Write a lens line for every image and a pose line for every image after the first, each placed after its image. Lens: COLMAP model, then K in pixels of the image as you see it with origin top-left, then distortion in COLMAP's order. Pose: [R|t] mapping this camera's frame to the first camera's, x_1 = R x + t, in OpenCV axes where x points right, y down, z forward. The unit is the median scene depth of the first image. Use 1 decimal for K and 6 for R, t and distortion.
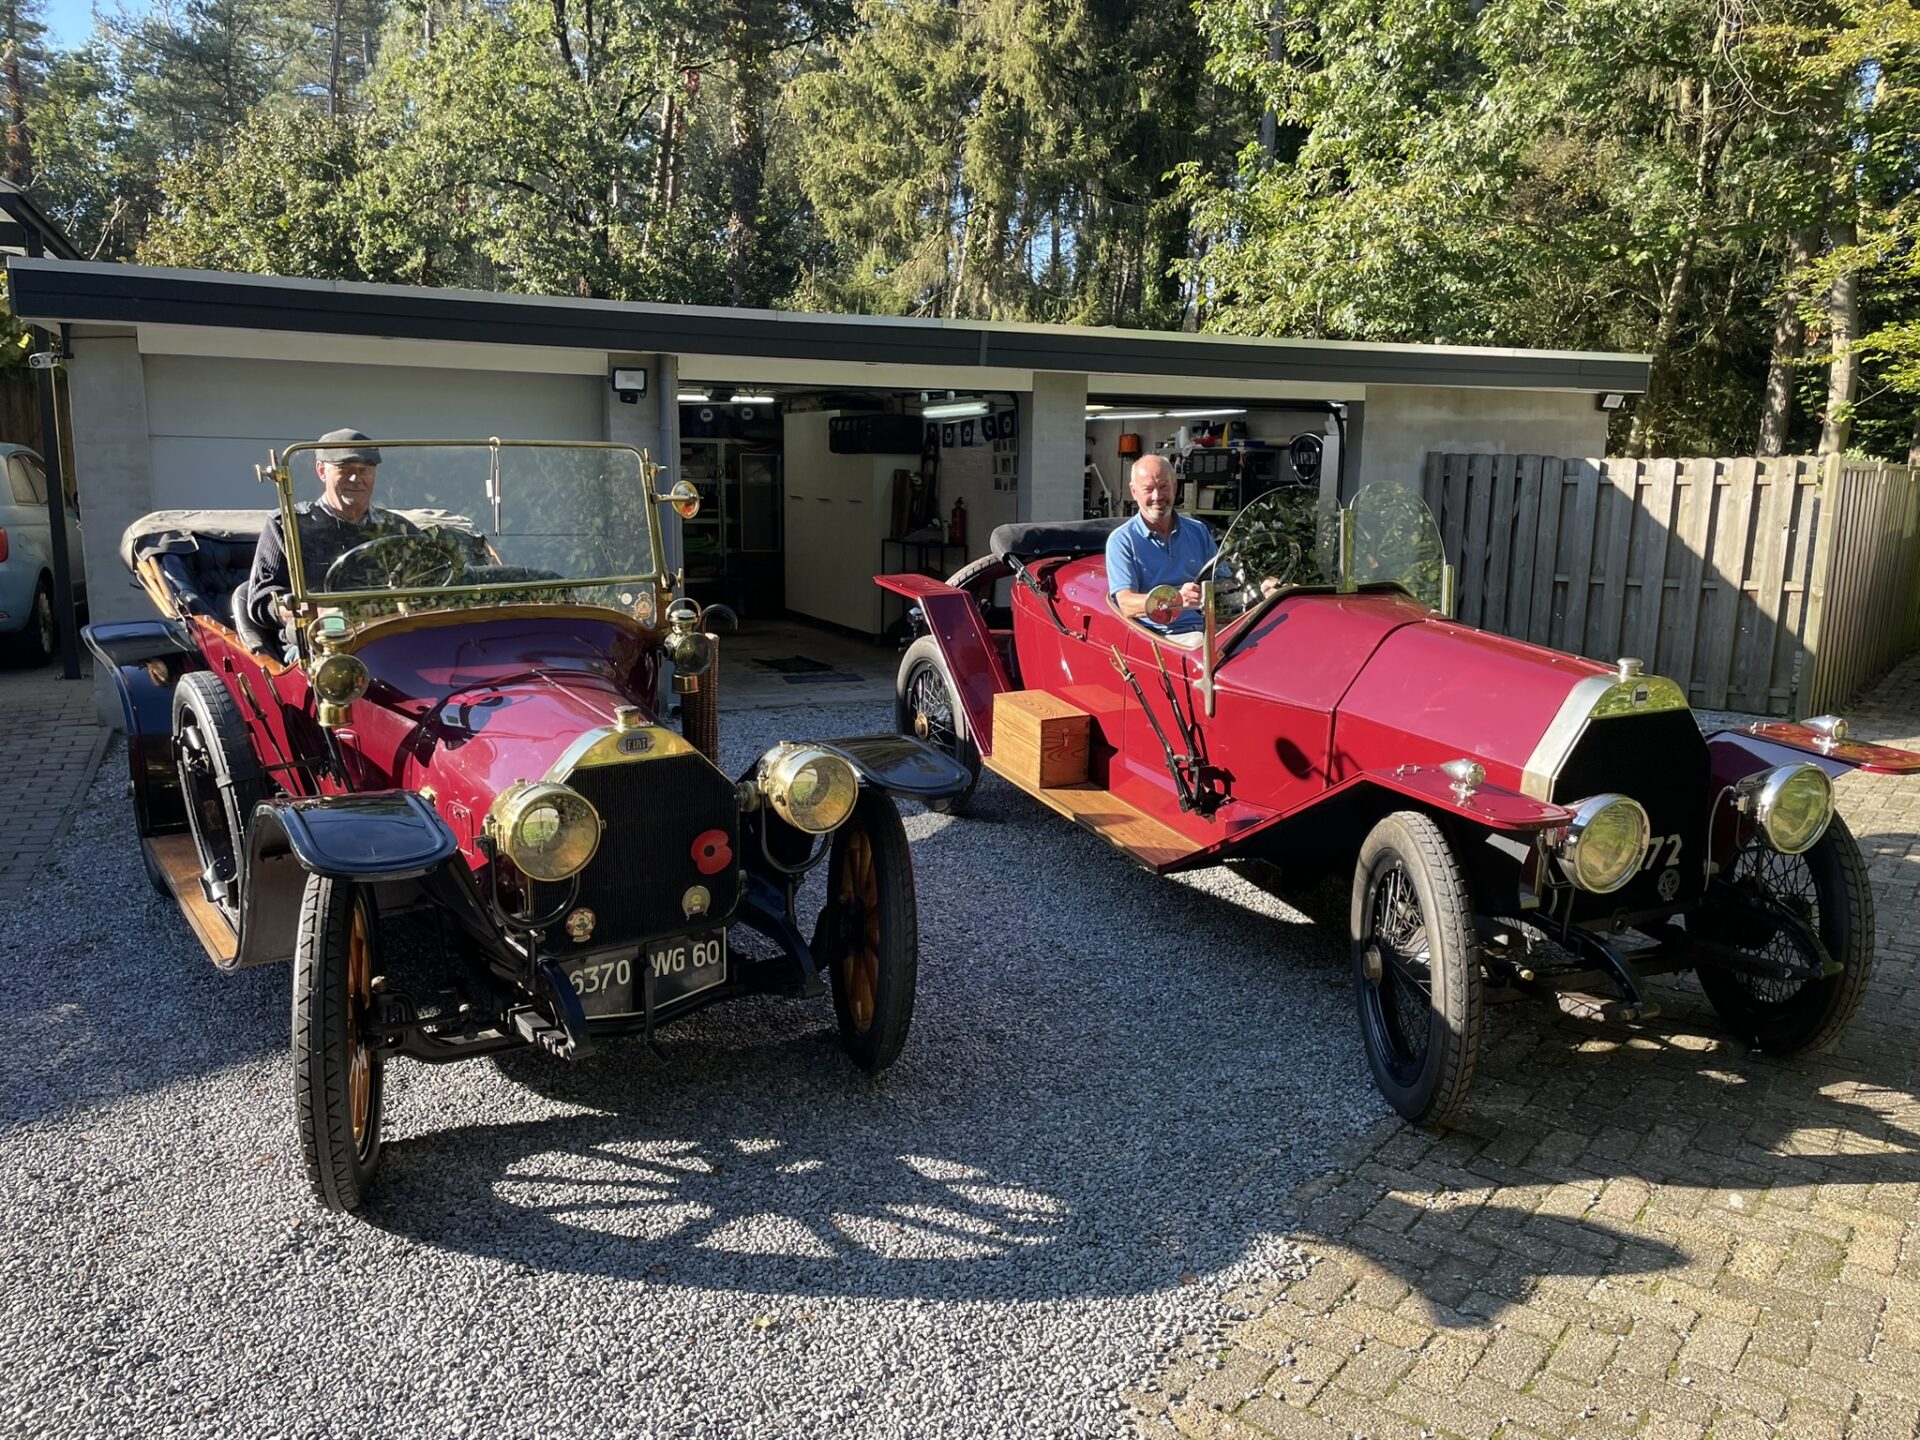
lens RADIAL K [[1447.2, 0, 960.0], [0, 1447.2, 720.0], [0, 0, 1]] dist [0.095079, -0.126235]
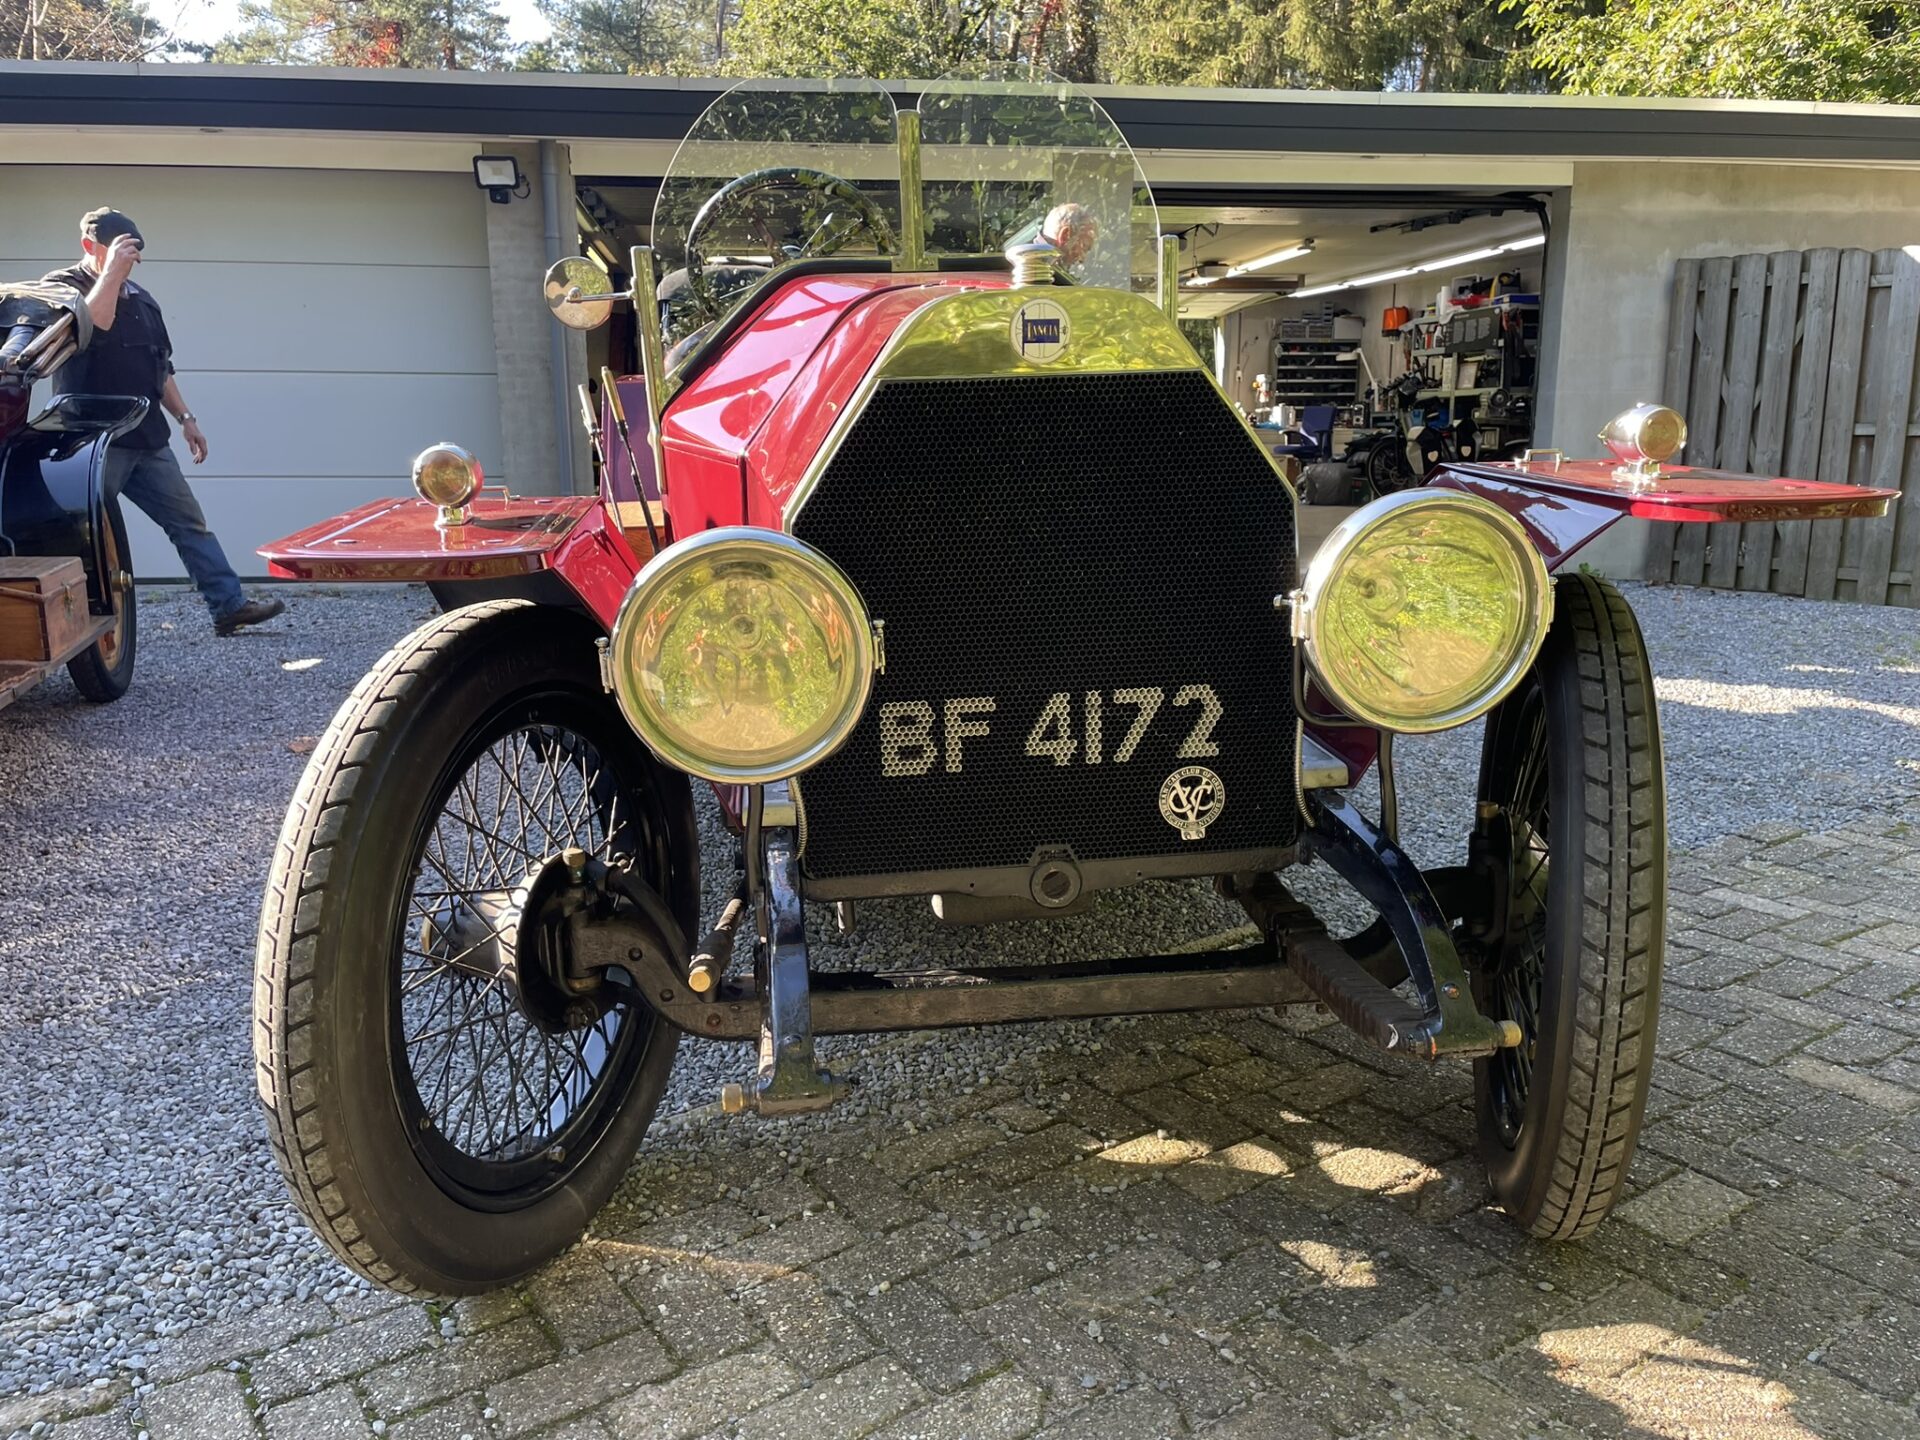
lens RADIAL K [[1447.2, 0, 960.0], [0, 1447.2, 720.0], [0, 0, 1]] dist [0.095079, -0.126235]
pose [[0.955710, 0.041213, -0.291409, 0.212092], [-0.034421, 0.999004, 0.028398, 0.030645], [0.292290, -0.017110, 0.956177, 0.225384]]
